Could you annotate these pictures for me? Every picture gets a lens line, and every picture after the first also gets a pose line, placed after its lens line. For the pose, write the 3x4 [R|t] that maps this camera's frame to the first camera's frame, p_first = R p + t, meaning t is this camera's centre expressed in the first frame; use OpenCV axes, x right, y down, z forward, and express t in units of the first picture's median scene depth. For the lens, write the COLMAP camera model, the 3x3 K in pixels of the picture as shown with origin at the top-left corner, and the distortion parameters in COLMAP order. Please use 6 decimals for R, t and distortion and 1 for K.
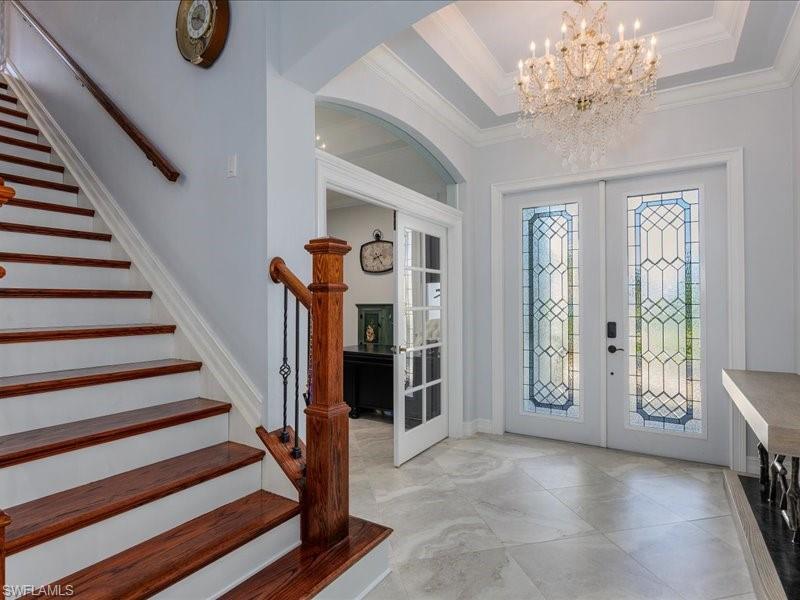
lens RADIAL K [[431.1, 0, 400.0], [0, 431.1, 298.5], [0, 0, 1]] dist [-0.031498, -0.001705]
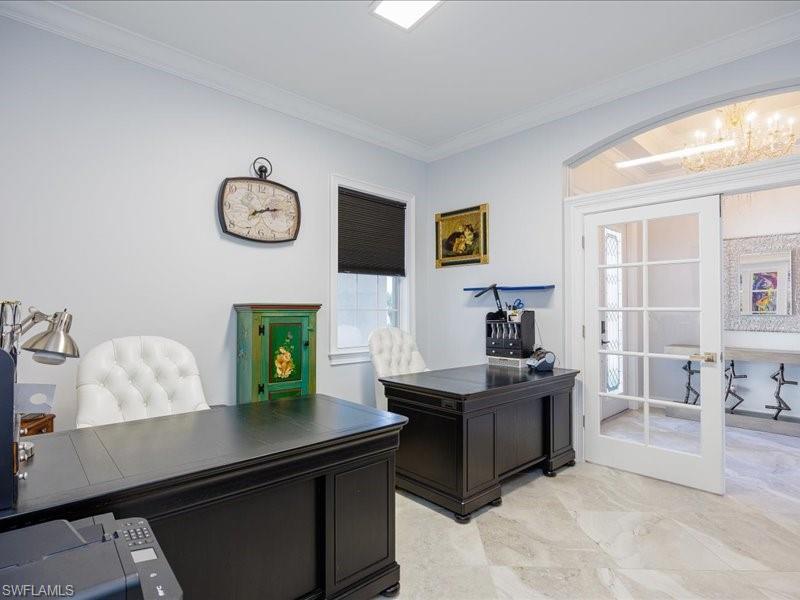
lens RADIAL K [[431.1, 0, 400.1], [0, 431.1, 302.6], [0, 0, 1]] dist [-0.031498, -0.001705]
pose [[0.258018, 0.013706, 0.966043, -0.509776], [-0.012350, 0.999864, -0.010888, 0.014749], [-0.966061, -0.009122, 0.258152, 0.730955]]
